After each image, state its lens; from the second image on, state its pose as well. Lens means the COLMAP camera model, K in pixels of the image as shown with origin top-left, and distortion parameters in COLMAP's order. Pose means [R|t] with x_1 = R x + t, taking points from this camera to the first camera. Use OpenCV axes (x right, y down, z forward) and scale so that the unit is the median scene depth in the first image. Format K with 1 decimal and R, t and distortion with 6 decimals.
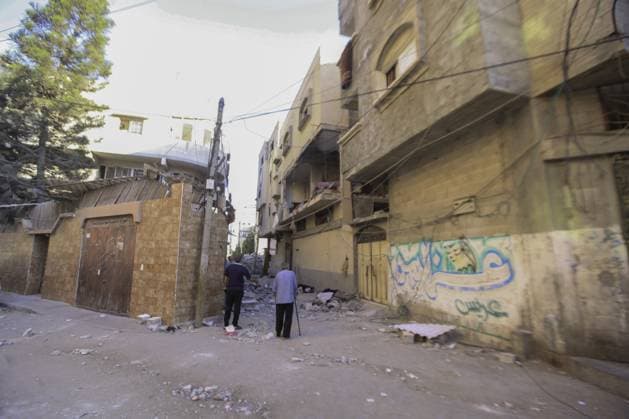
lens RADIAL K [[282.5, 0, 309.5], [0, 282.5, 203.9], [0, 0, 1]] dist [-0.023590, 0.001235]
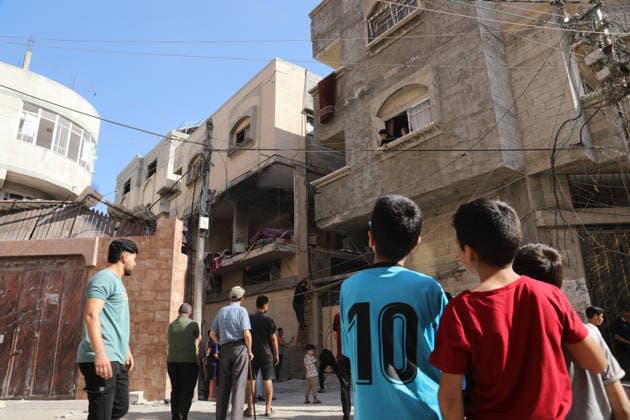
lens RADIAL K [[433.9, 0, 316.1], [0, 433.9, 208.7], [0, 0, 1]] dist [-0.075064, 0.038903]
pose [[0.930597, 0.087990, 0.355313, -0.305030], [-0.043407, 0.990357, -0.131566, 0.024217], [-0.363463, 0.107012, 0.925442, -0.170896]]
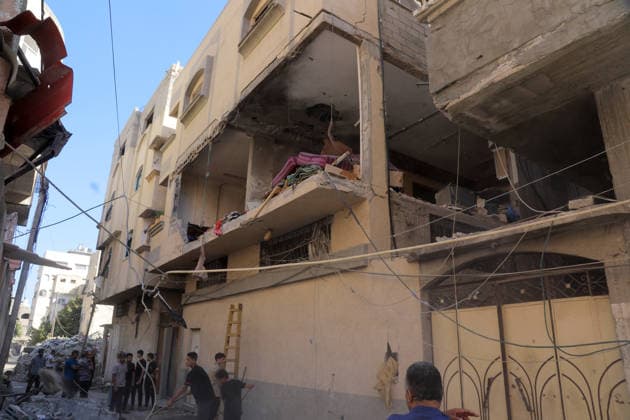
lens RADIAL K [[433.9, 0, 306.5], [0, 433.9, 215.6], [0, 0, 1]] dist [-0.075064, 0.038903]
pose [[0.956707, 0.102826, 0.272284, -0.133592], [-0.071724, 0.989955, -0.121840, 0.097375], [-0.282078, 0.097036, 0.954472, 0.508644]]
